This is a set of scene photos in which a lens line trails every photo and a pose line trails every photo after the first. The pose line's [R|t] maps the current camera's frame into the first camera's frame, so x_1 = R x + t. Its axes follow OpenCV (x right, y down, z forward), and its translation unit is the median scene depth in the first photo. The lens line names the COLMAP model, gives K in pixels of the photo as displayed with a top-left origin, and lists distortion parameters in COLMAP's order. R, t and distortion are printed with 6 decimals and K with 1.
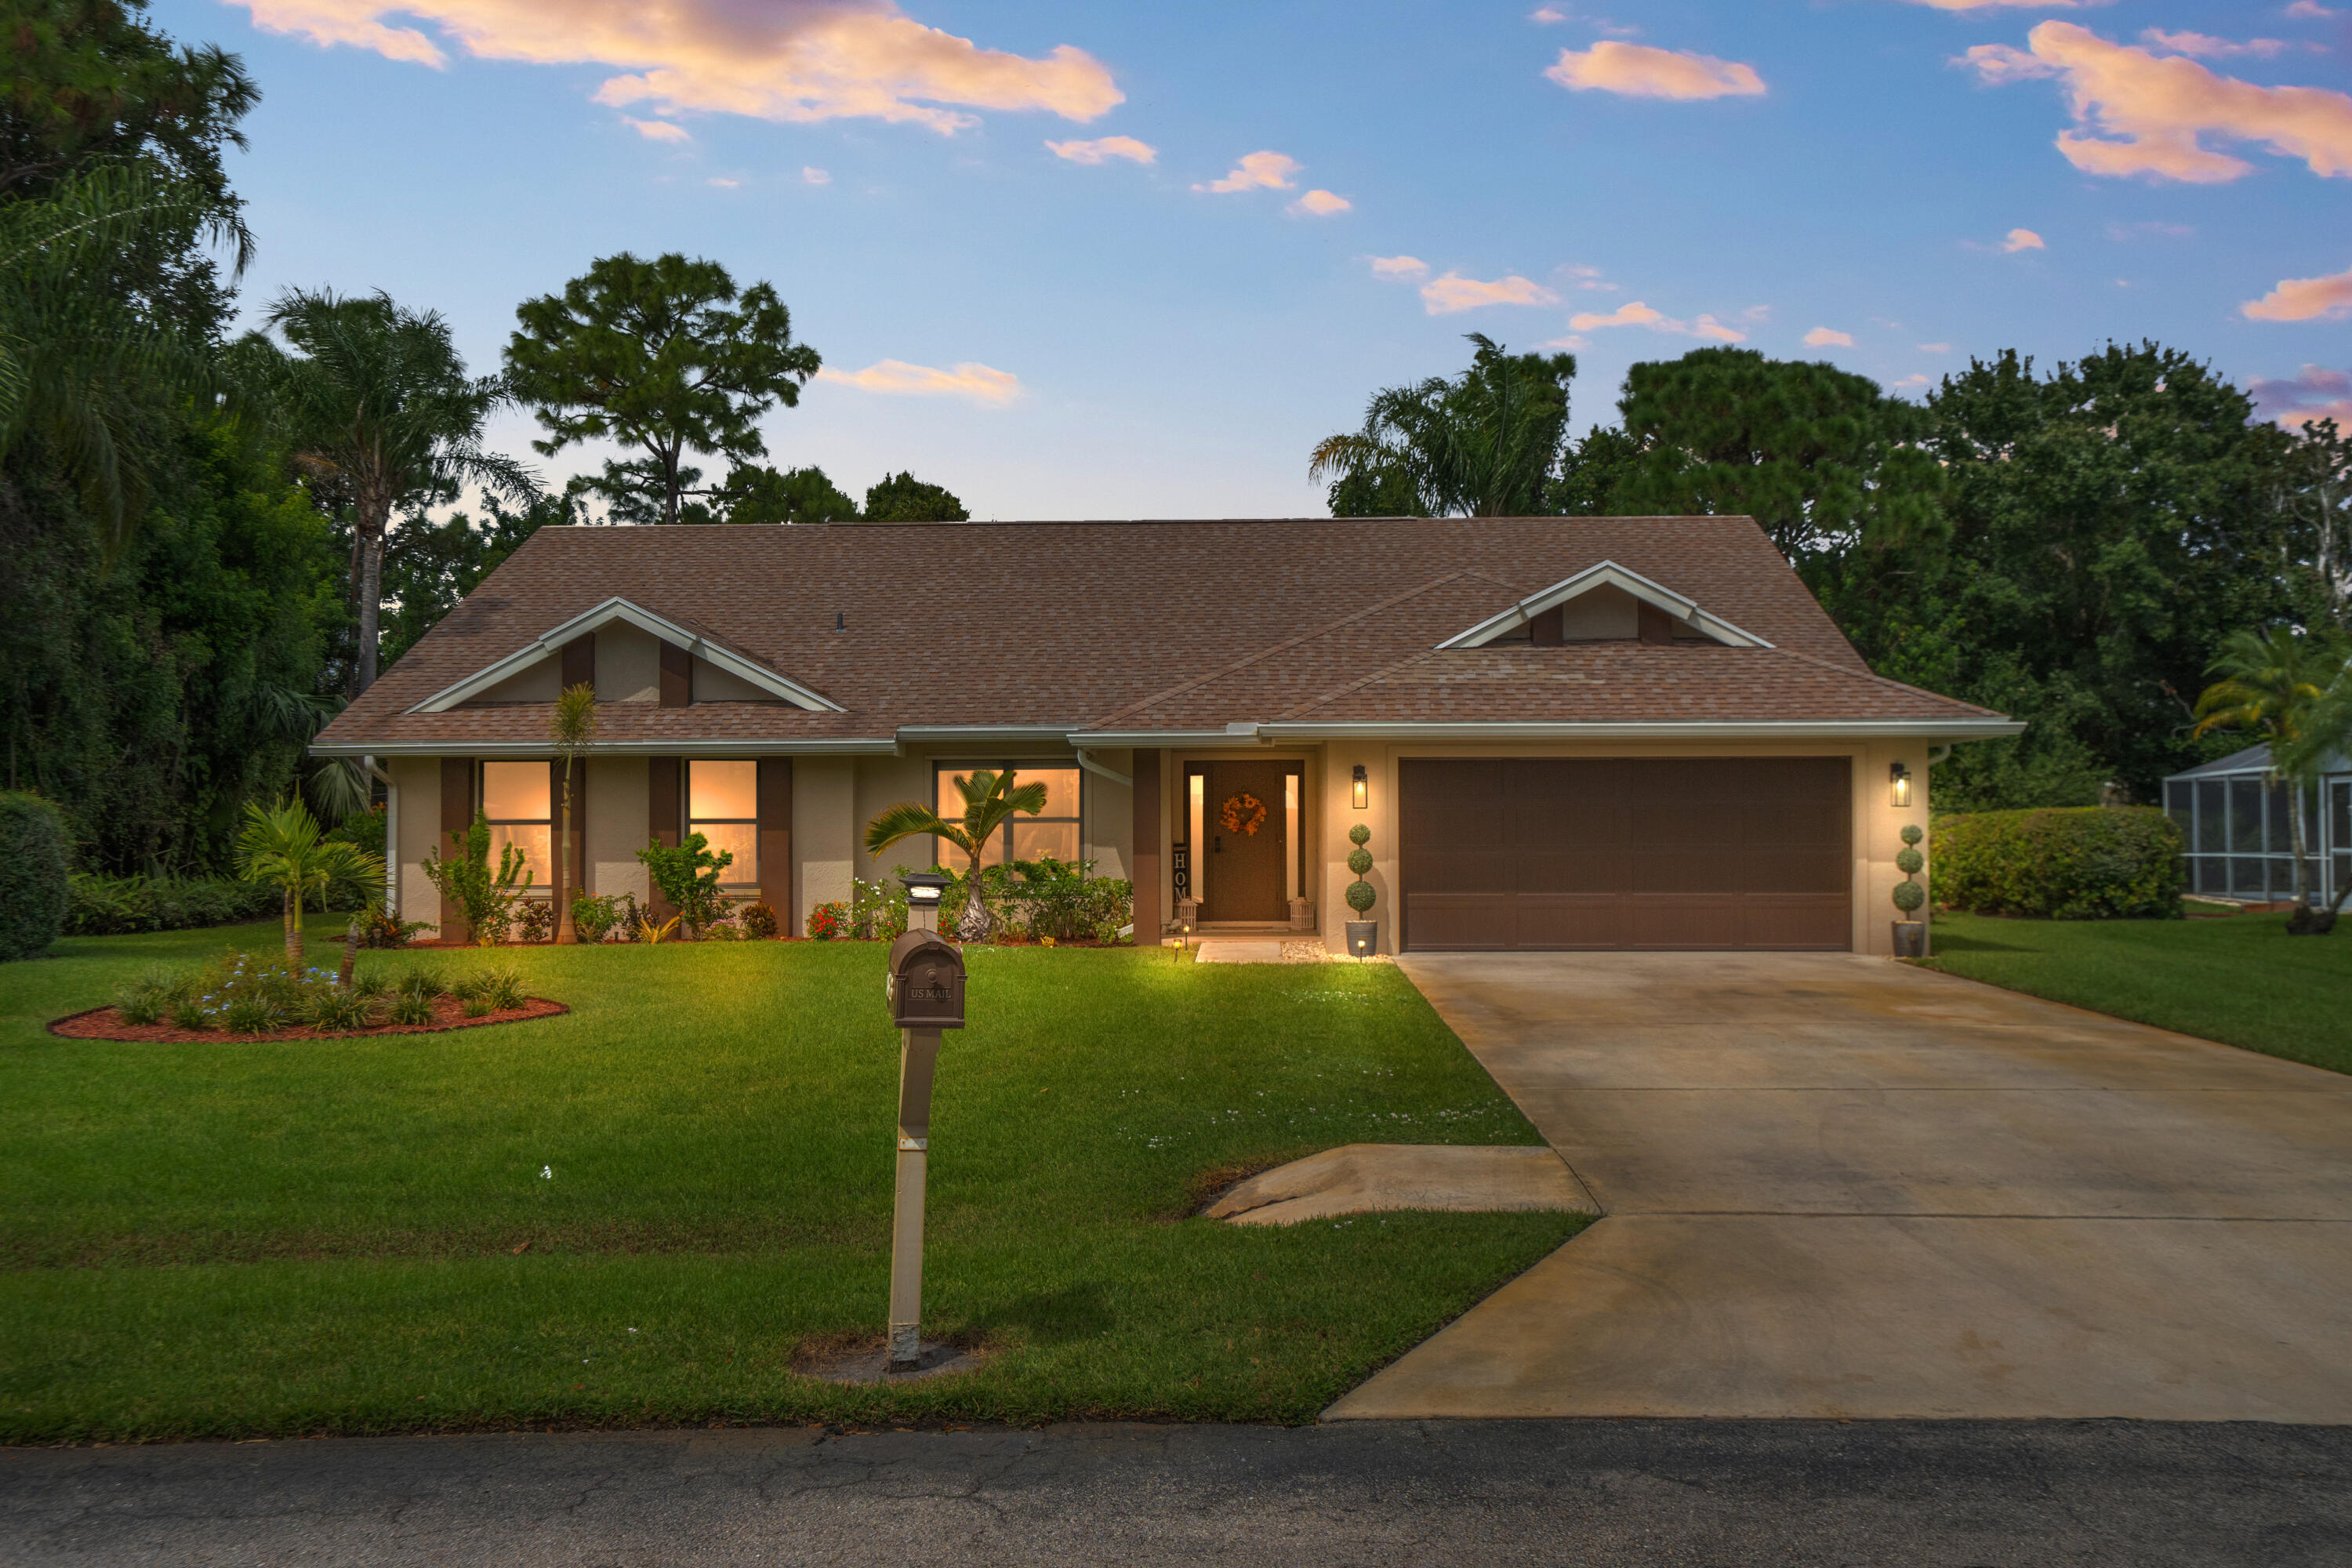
lens RADIAL K [[2042.4, 0, 1183.4], [0, 2042.4, 777.7], [0, 0, 1]] dist [0.029409, 0.003861]
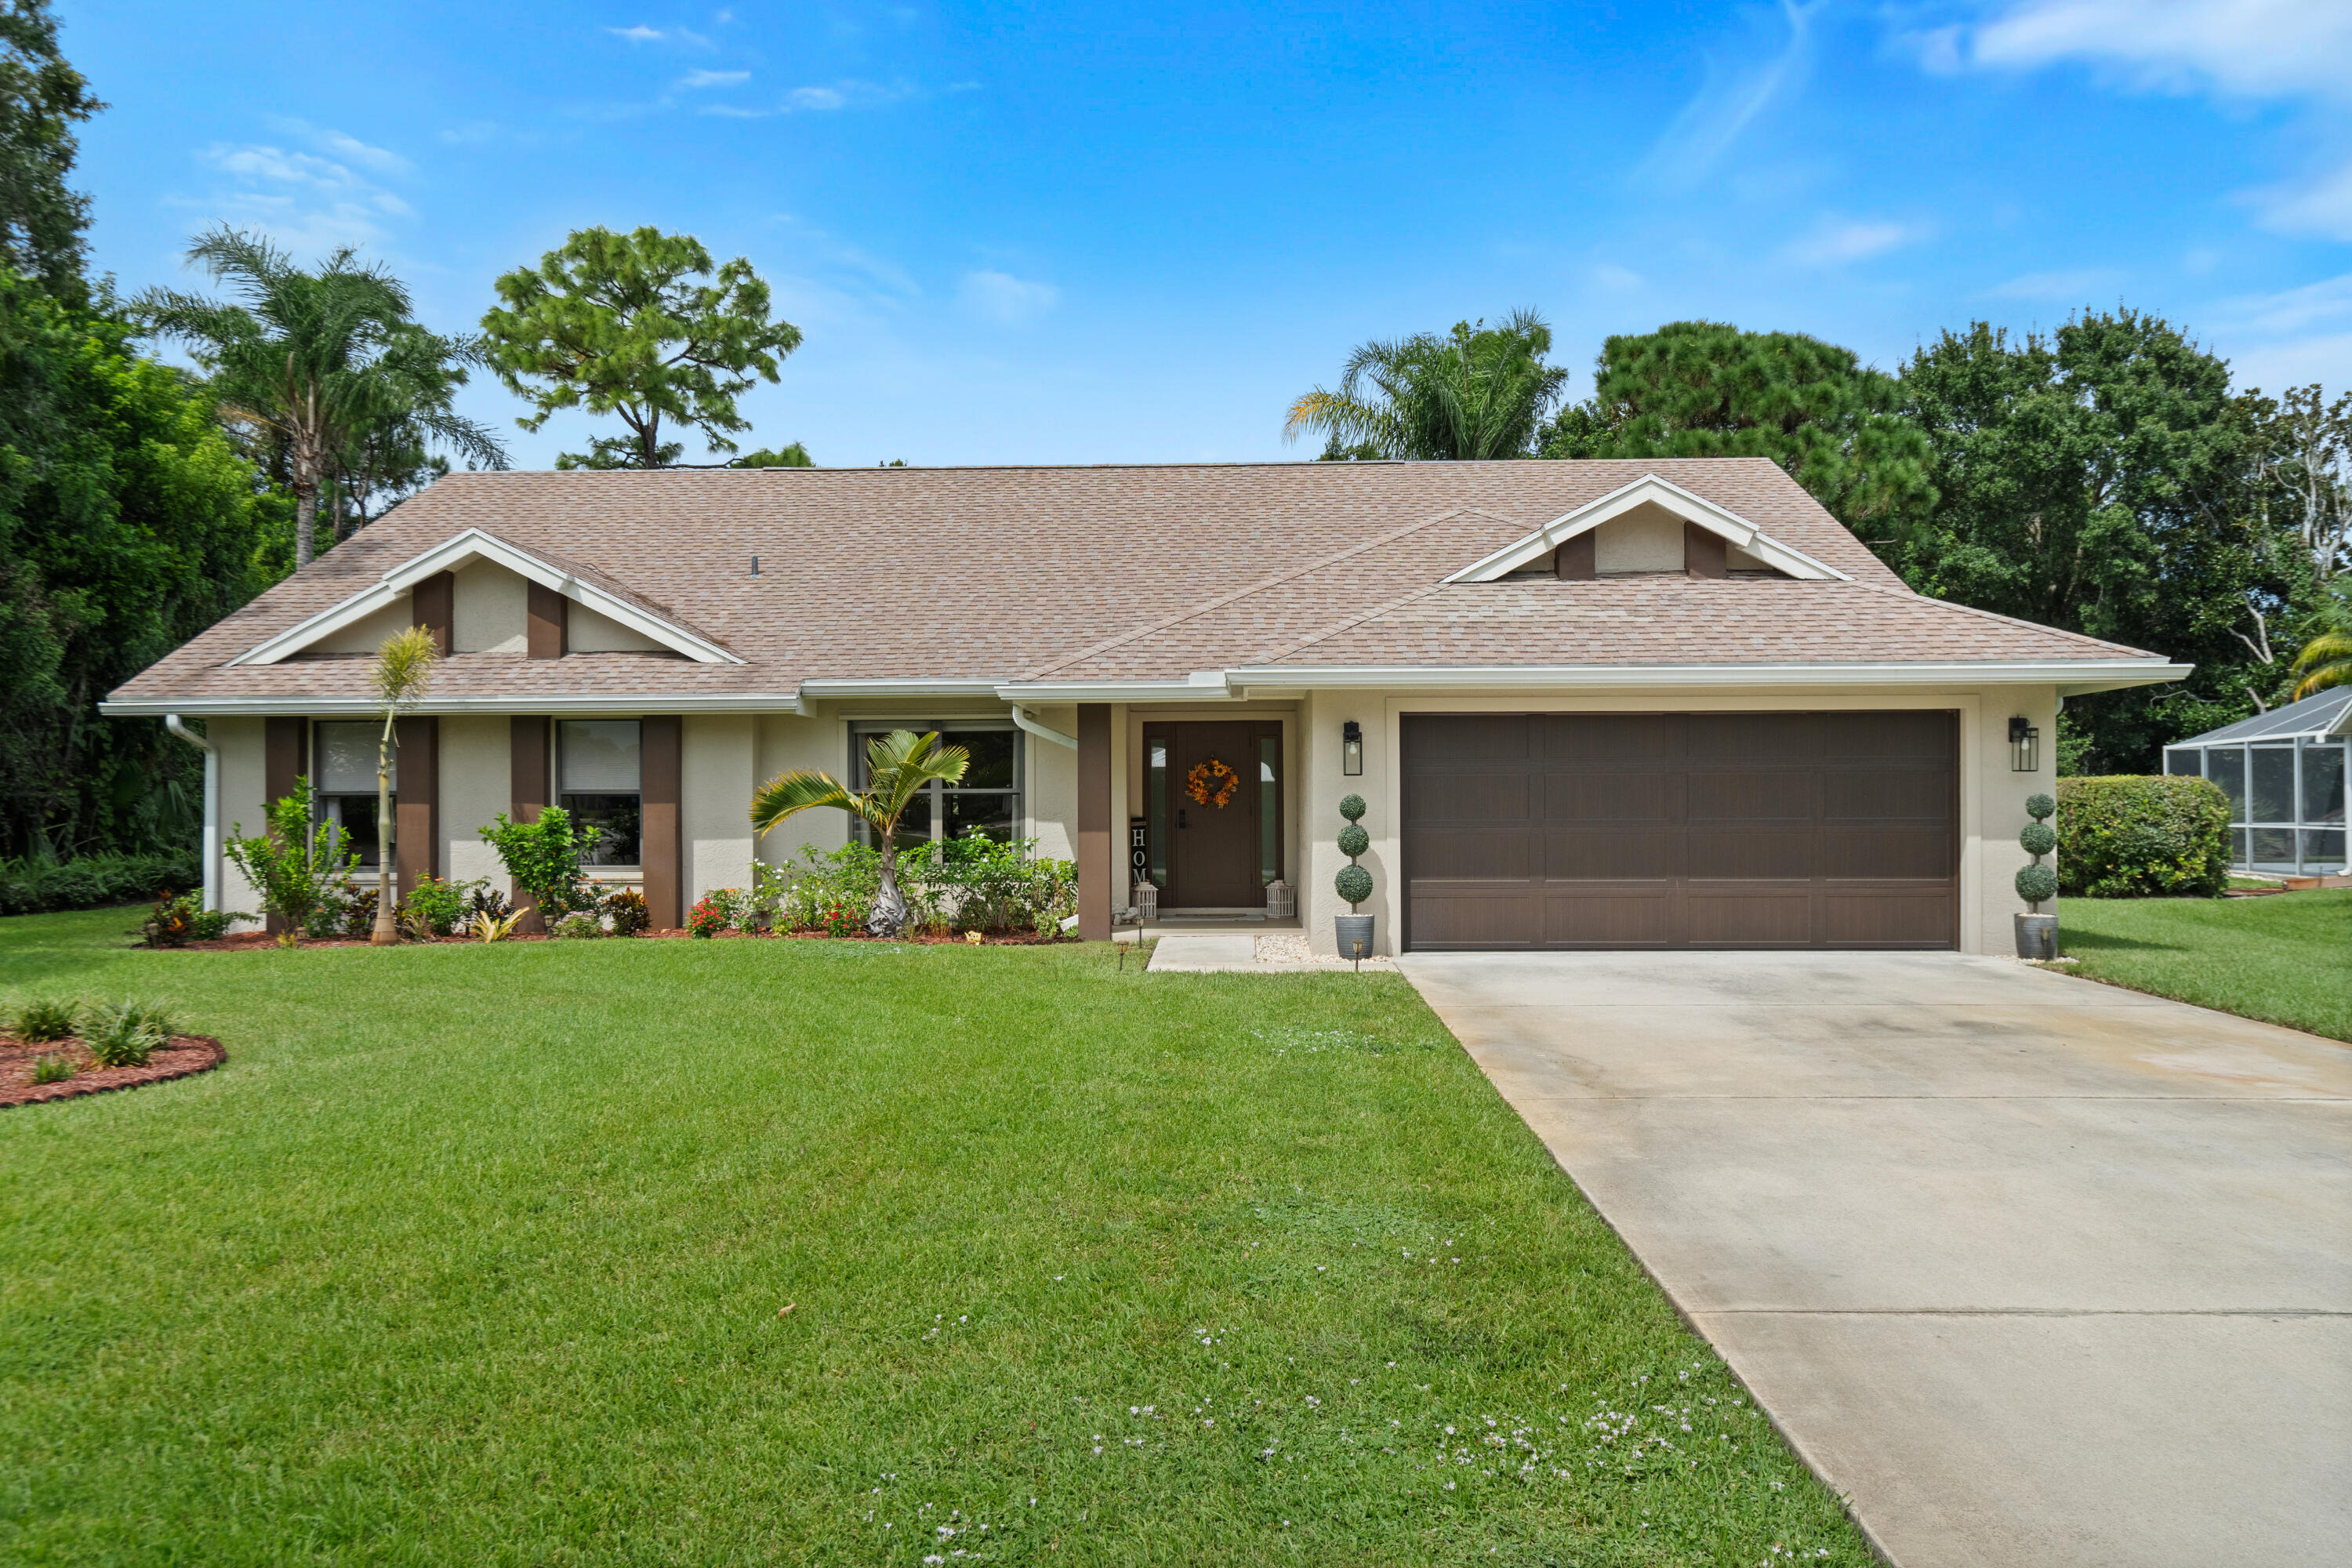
lens RADIAL K [[1694.1, 0, 1169.8], [0, 1694.1, 787.4], [0, 0, 1]] dist [0.018216, -0.005665]
pose [[0.999986, -0.001512, -0.005030, 0.012792], [0.001599, 0.999847, 0.017437, 0.005946], [0.005002, -0.017445, 0.999835, 0.241798]]
